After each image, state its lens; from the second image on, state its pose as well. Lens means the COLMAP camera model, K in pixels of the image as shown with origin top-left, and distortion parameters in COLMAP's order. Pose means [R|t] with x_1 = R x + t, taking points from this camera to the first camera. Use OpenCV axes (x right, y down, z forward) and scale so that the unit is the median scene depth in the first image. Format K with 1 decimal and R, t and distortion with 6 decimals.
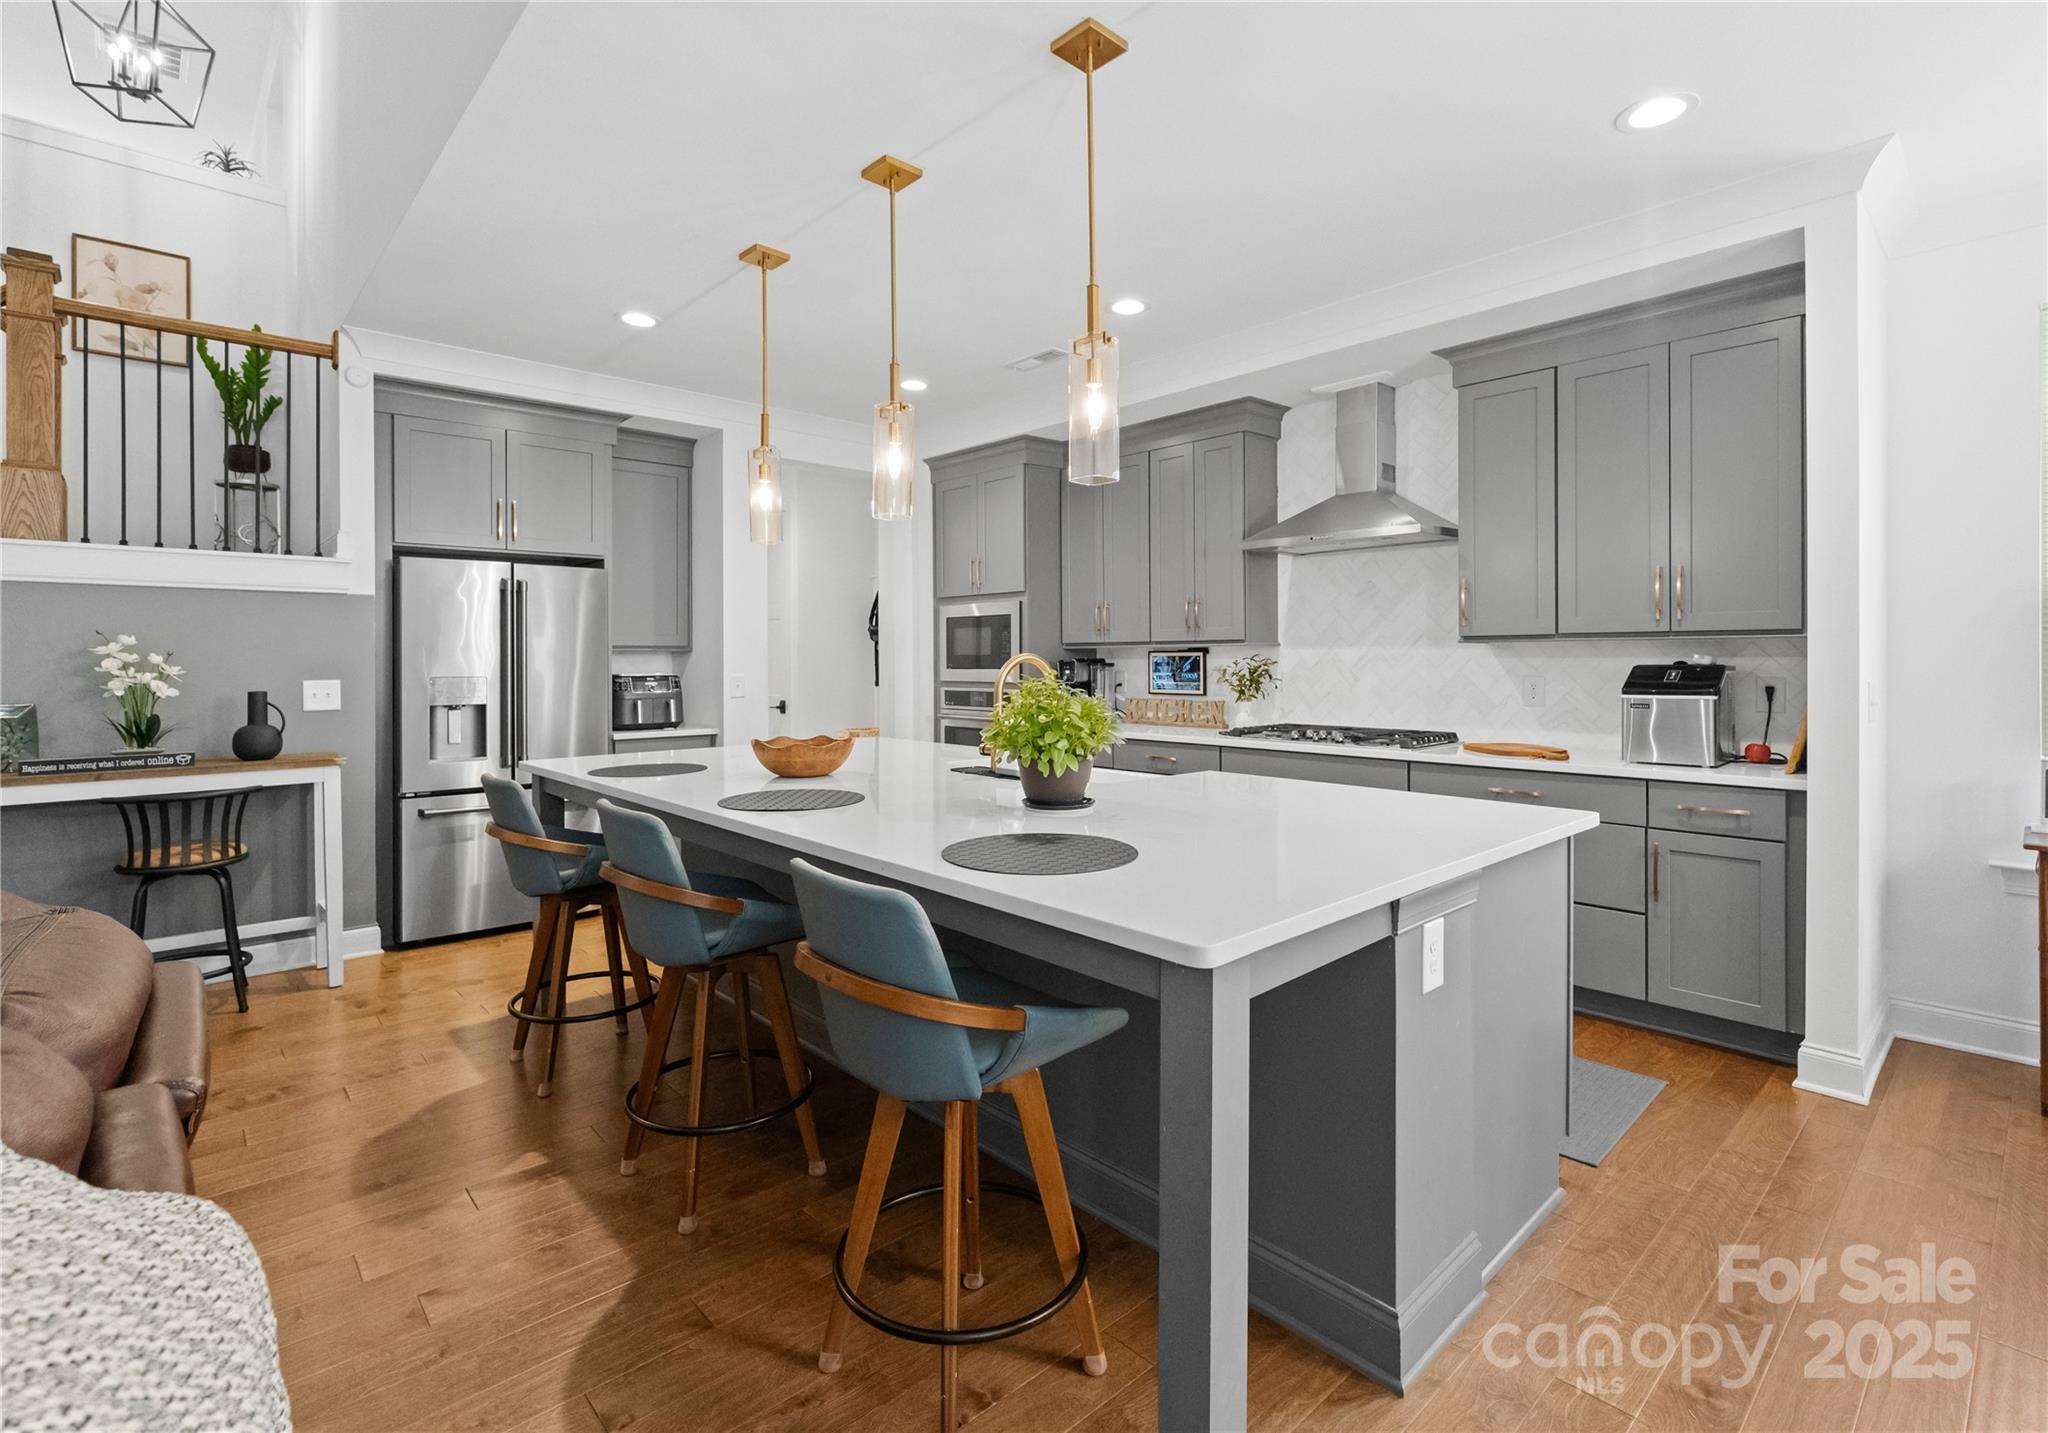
lens RADIAL K [[930.1, 0, 1028.4], [0, 930.1, 664.0], [0, 0, 1]] dist [0.008552, -0.003850]
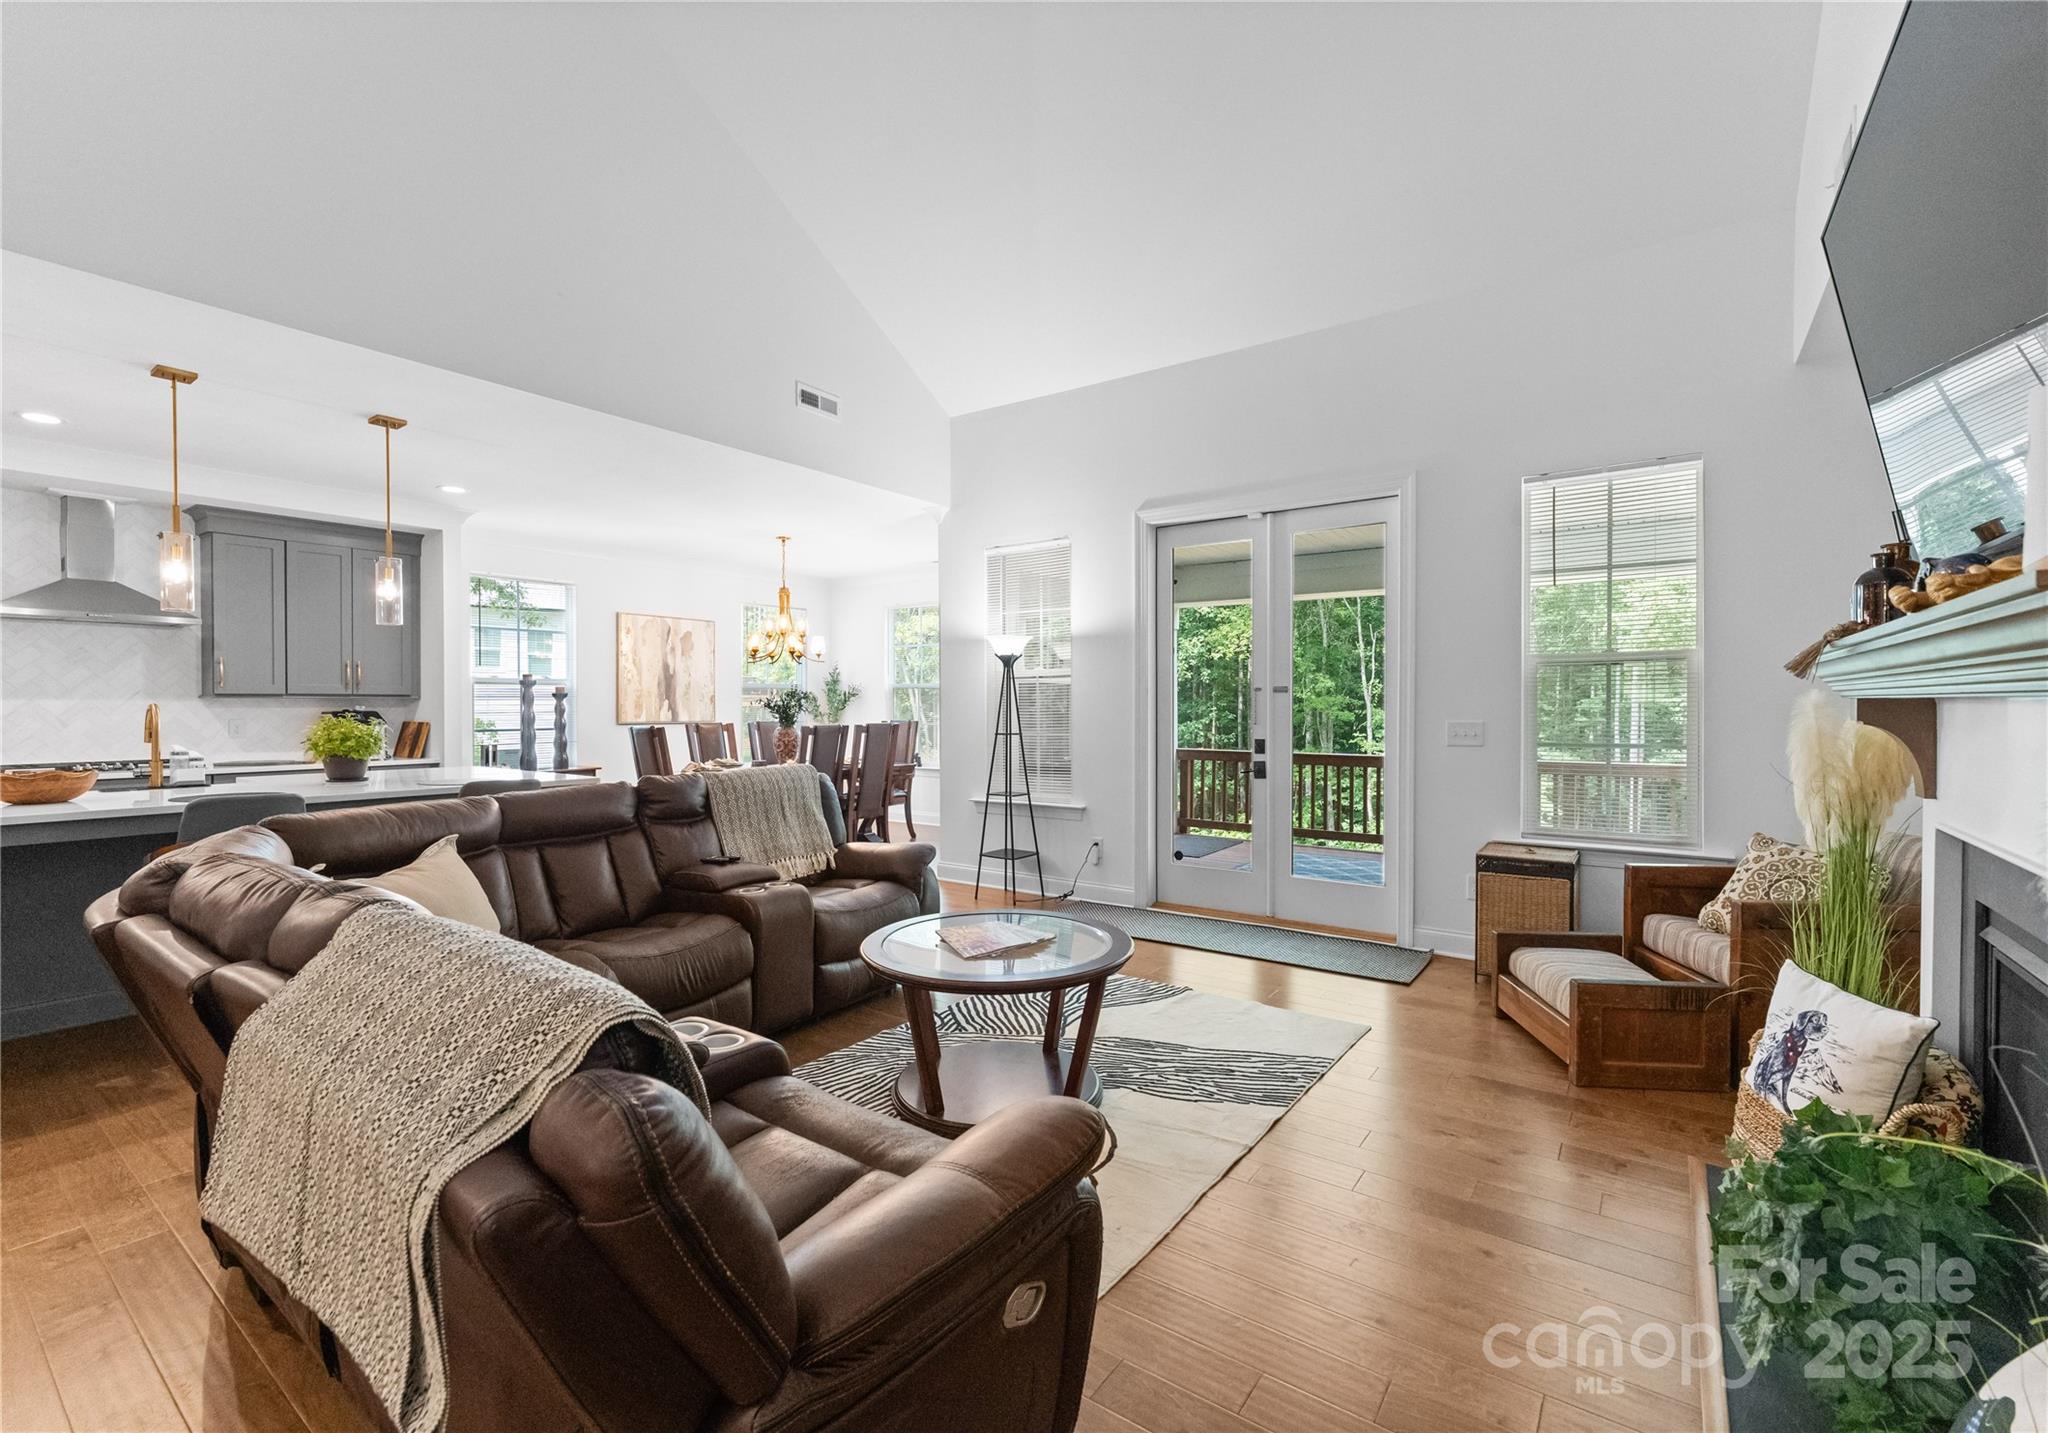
lens RADIAL K [[882.0, 0, 1010.9], [0, 882.0, 726.5], [0, 0, 1]] dist [0.002538, -0.000224]
pose [[-0.192897, -0.020256, 0.981010, -1.294139], [0.008773, 0.999711, 0.022367, 0.003353], [-0.981180, 0.012920, -0.192664, -0.022310]]
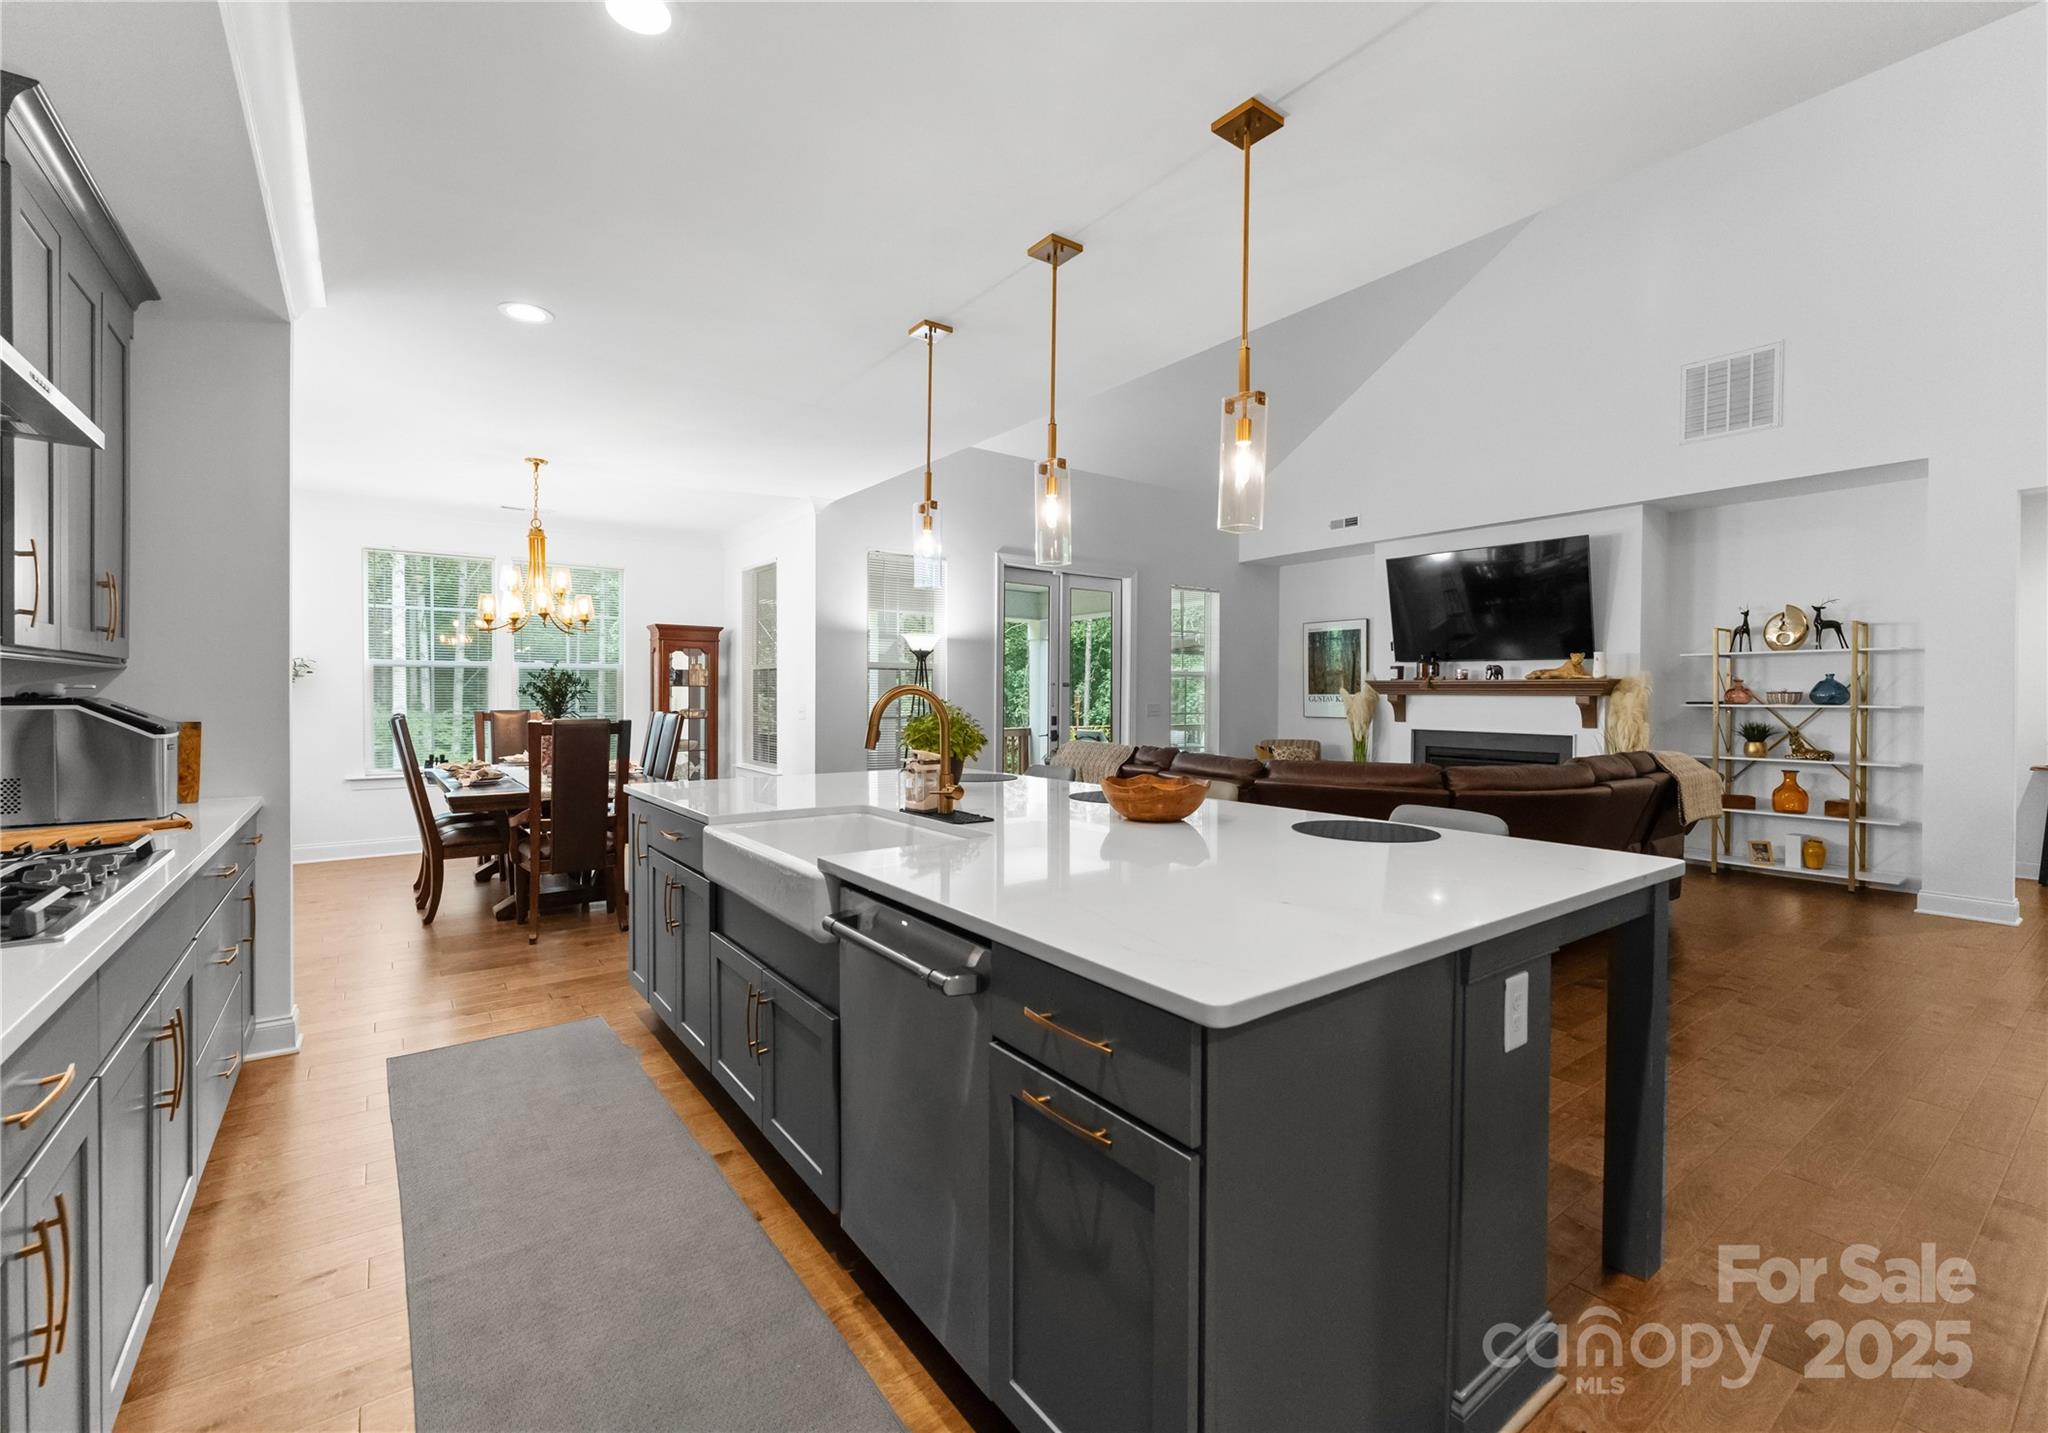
lens RADIAL K [[882.0, 0, 1038.8], [0, 882.0, 704.4], [0, 0, 1]] dist [0.002538, -0.000224]
pose [[-0.994598, -0.003921, 0.103728, -0.172969], [-0.002307, 0.999874, 0.015681, -0.004578], [-0.103777, 0.015357, -0.994482, 1.503694]]
